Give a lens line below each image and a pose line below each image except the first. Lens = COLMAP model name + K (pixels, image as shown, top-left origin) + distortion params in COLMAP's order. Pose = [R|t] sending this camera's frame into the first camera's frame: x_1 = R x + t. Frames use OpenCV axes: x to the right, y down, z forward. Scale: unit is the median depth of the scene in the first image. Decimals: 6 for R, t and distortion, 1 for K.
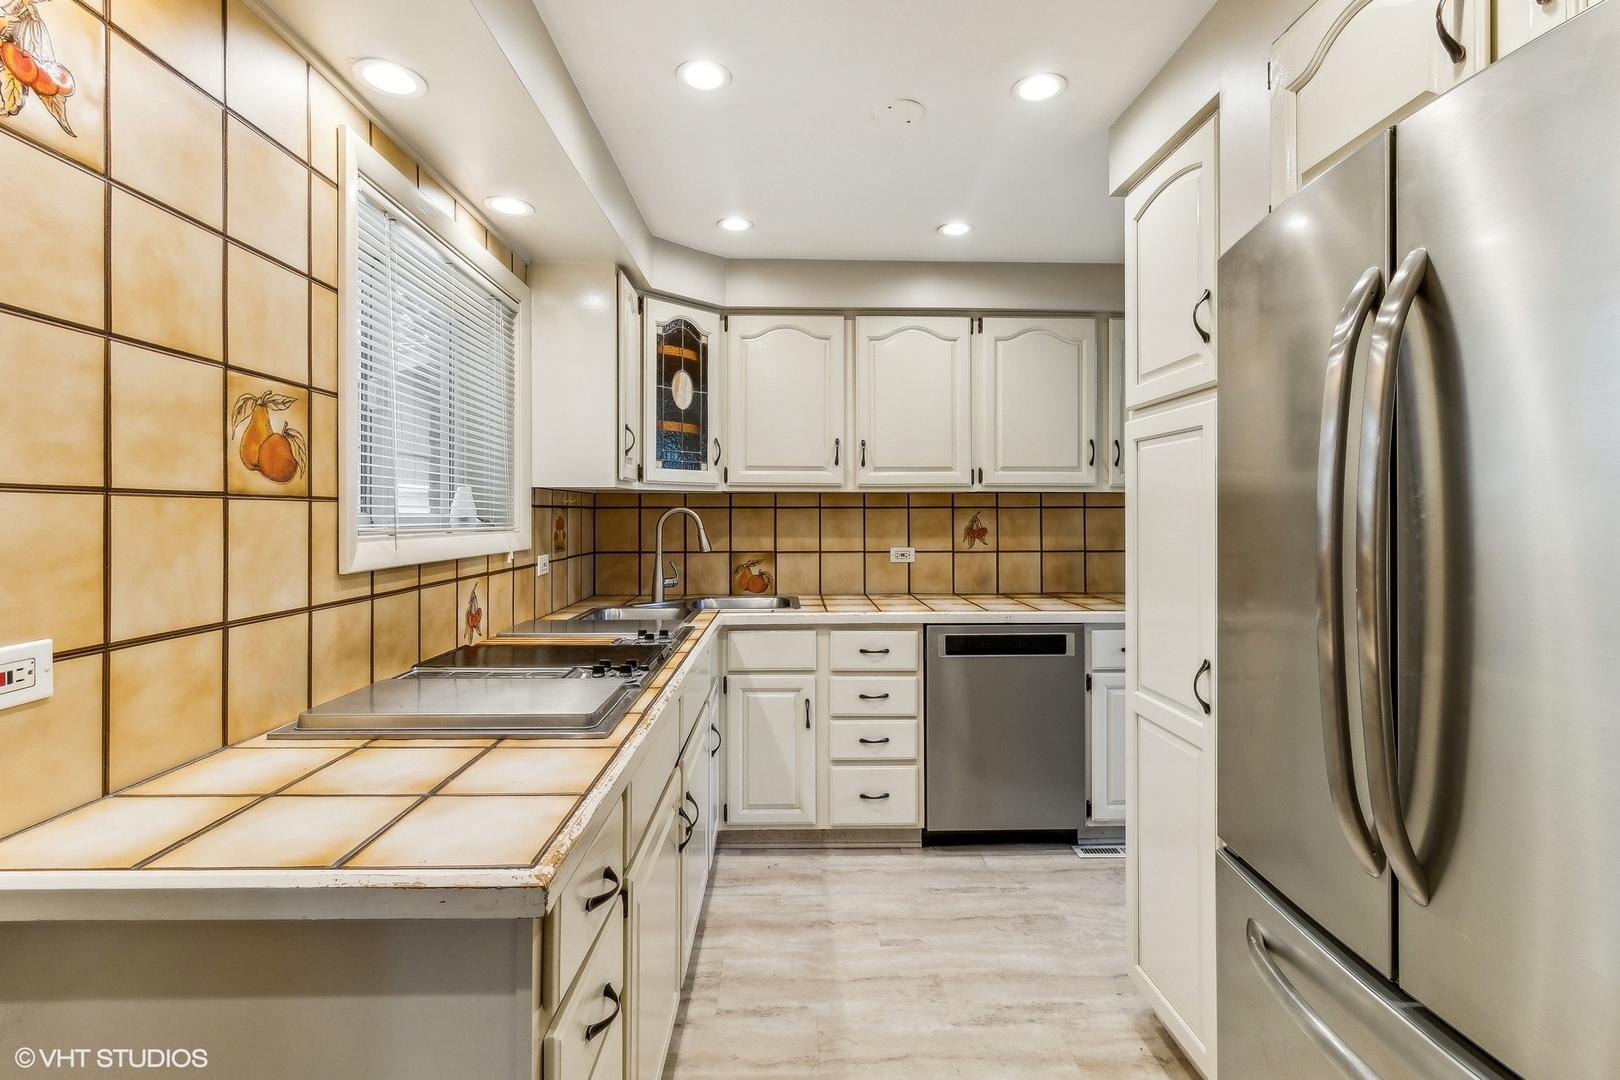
lens RADIAL K [[760.7, 0, 807.9], [0, 760.7, 524.5], [0, 0, 1]] dist [0.012194, -0.000049]
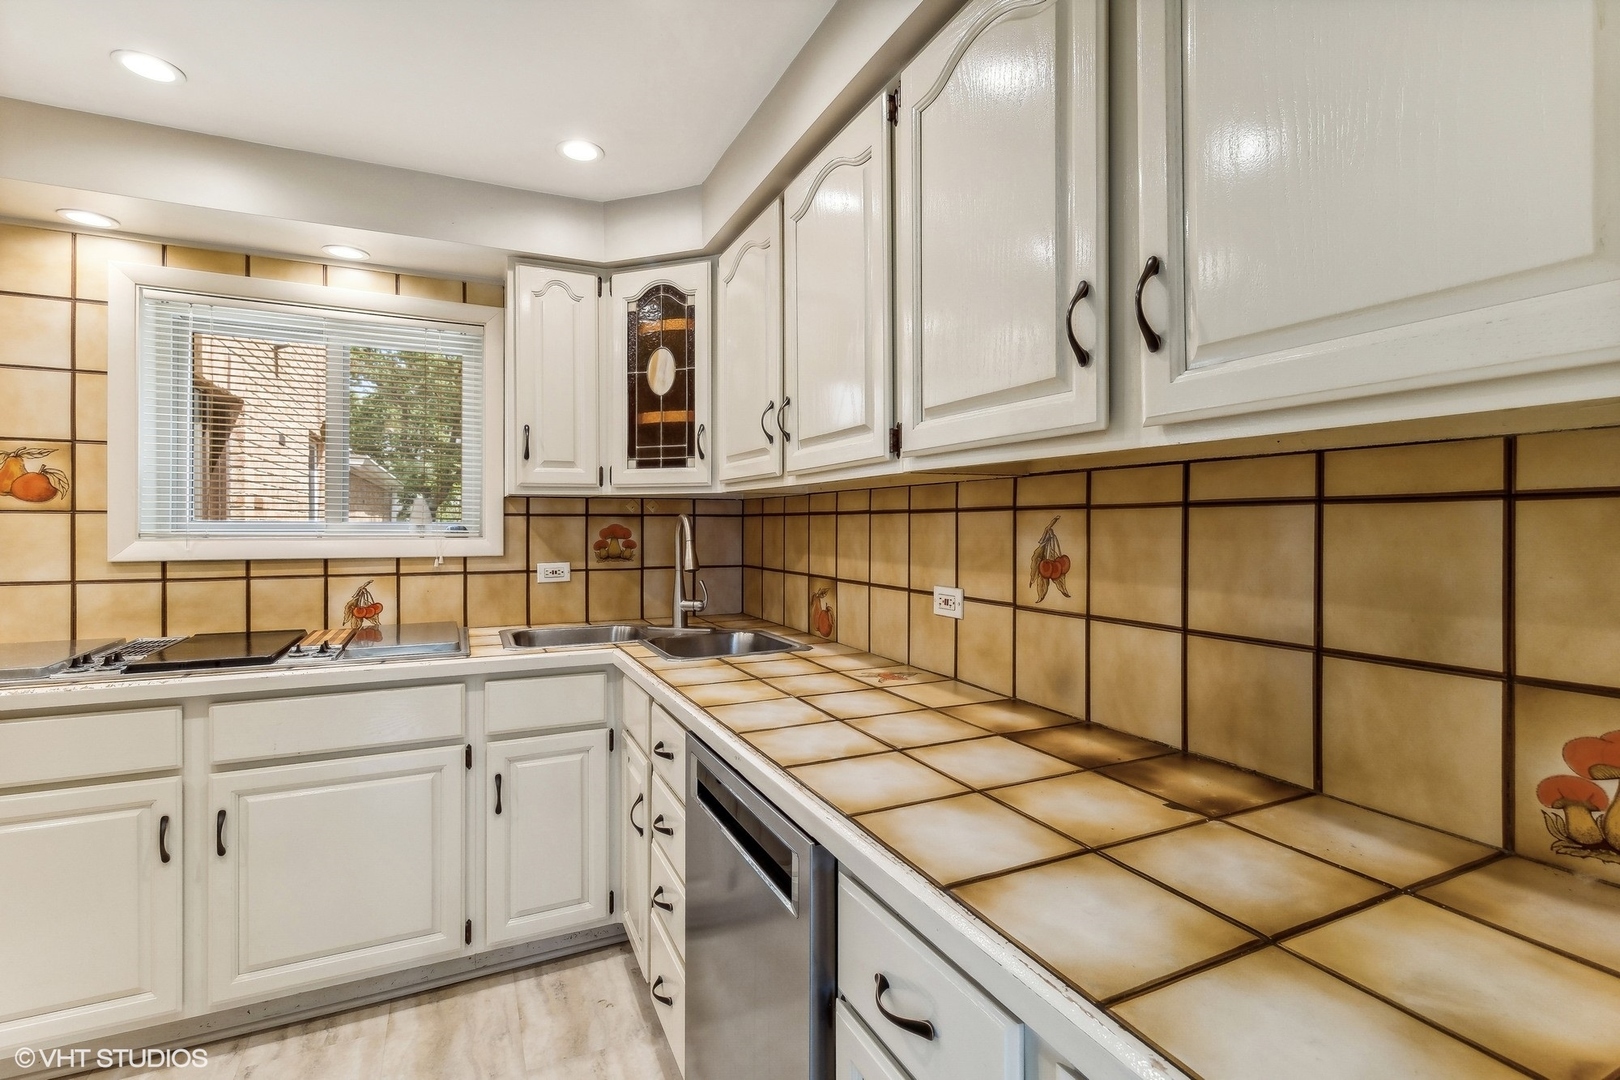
lens RADIAL K [[760.7, 0, 810.2], [0, 760.7, 530.1], [0, 0, 1]] dist [0.012194, -0.000049]
pose [[0.398981, 0.009781, -0.916907, 0.635133], [-0.014019, 0.999891, 0.004566, -0.011249], [0.916852, 0.011032, 0.399074, 0.800126]]
